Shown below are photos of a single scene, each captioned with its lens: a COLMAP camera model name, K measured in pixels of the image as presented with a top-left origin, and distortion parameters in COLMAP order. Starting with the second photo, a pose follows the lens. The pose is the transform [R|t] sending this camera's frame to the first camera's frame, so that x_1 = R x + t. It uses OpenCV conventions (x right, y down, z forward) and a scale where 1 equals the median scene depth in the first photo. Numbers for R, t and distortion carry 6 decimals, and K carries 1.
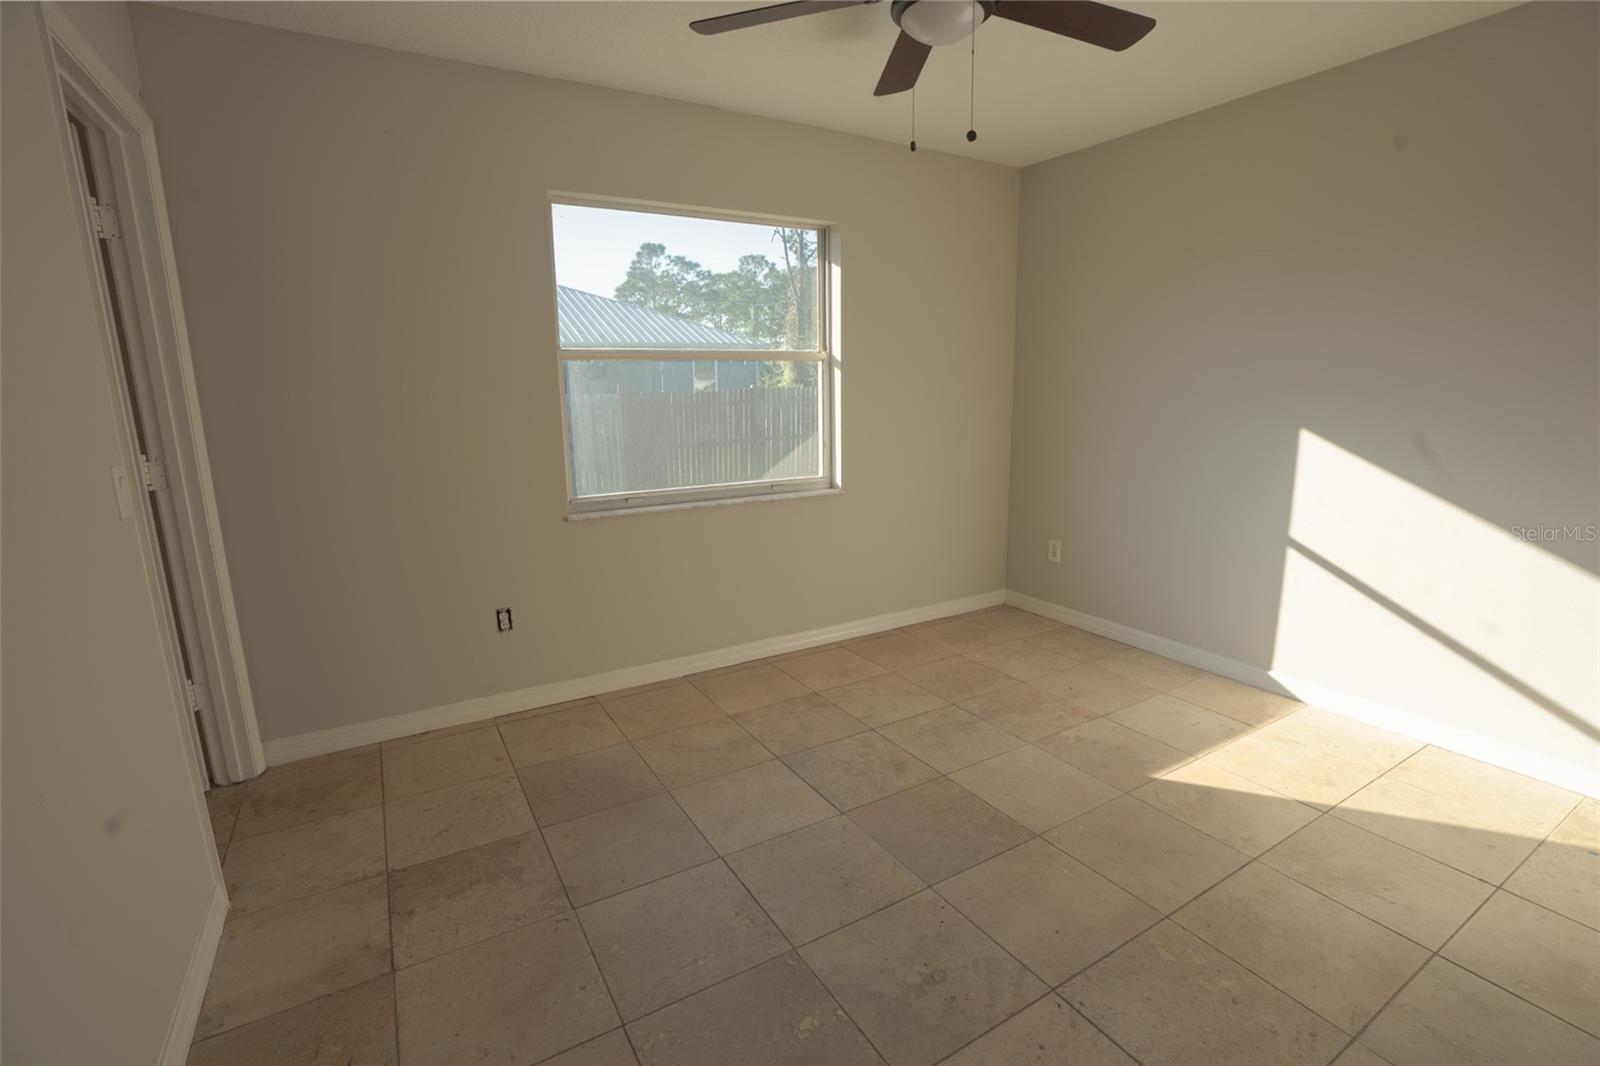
lens RADIAL K [[735.4, 0, 806.8], [0, 735.4, 534.1], [0, 0, 1]] dist [-0.065744, 0.022848]
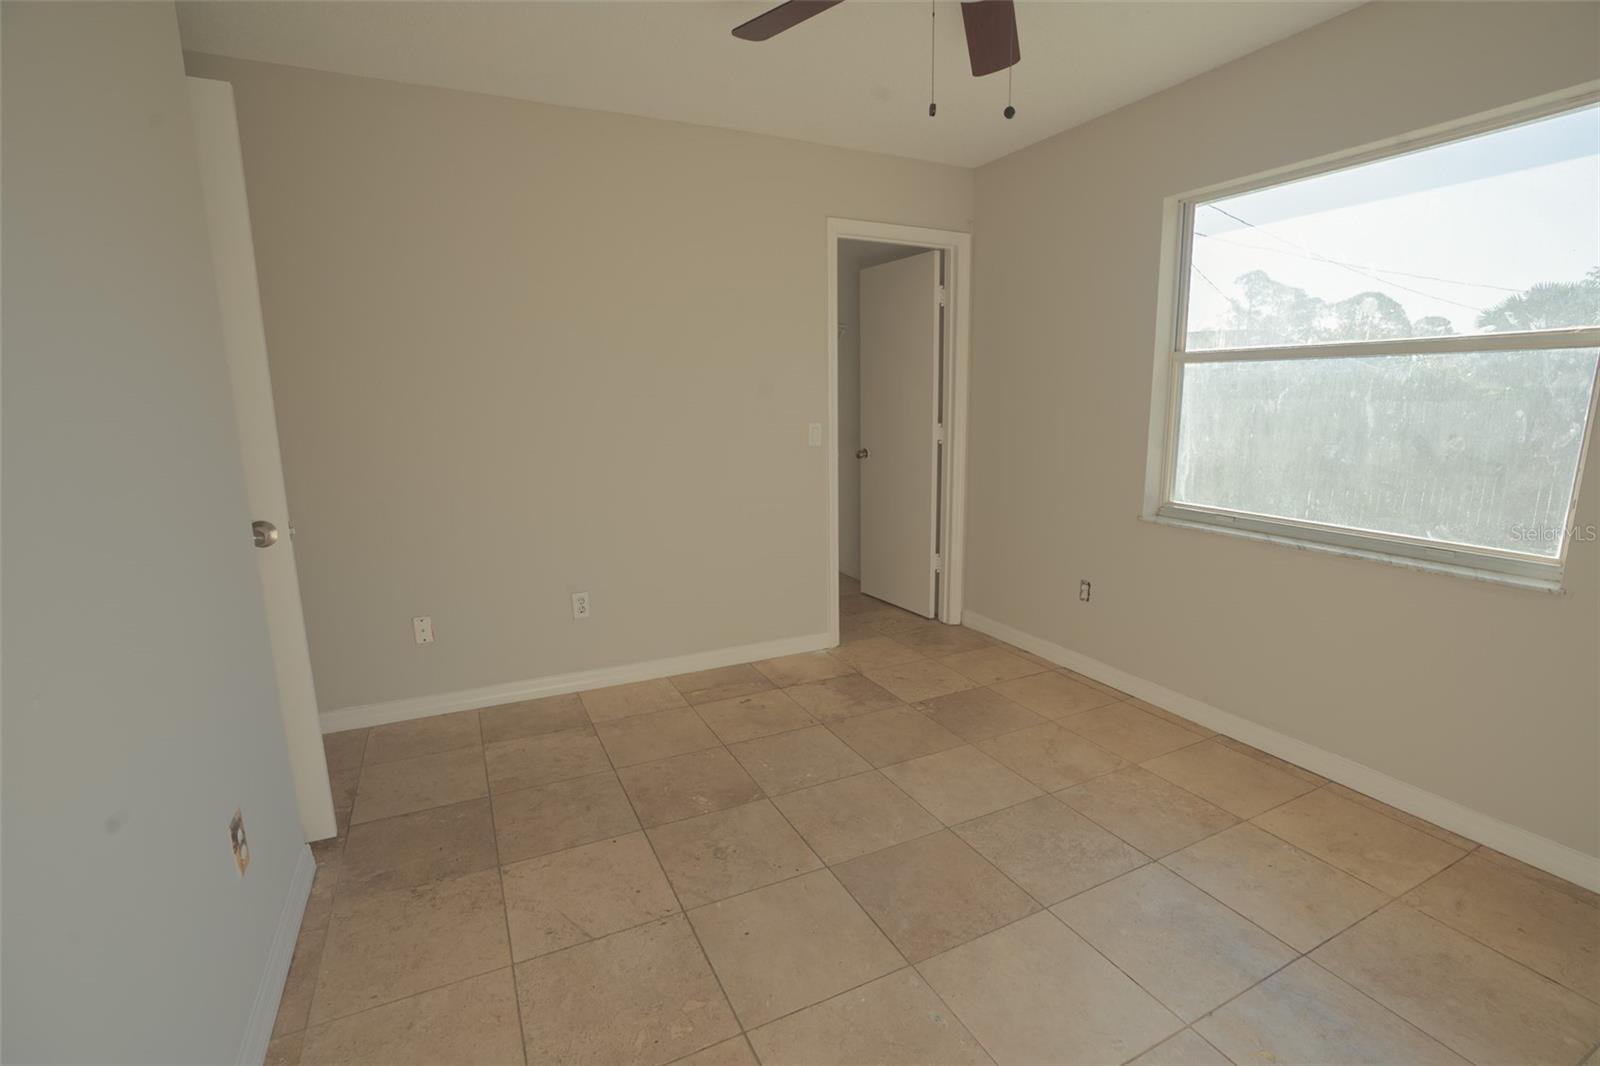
lens RADIAL K [[735.4, 0, 806.8], [0, 735.4, 534.1], [0, 0, 1]] dist [-0.065744, 0.022848]
pose [[-0.083739, 0.198684, -0.976480, 0.870640], [-0.184806, 0.959826, 0.211144, -0.155580], [0.979201, 0.198140, -0.043656, 0.720310]]
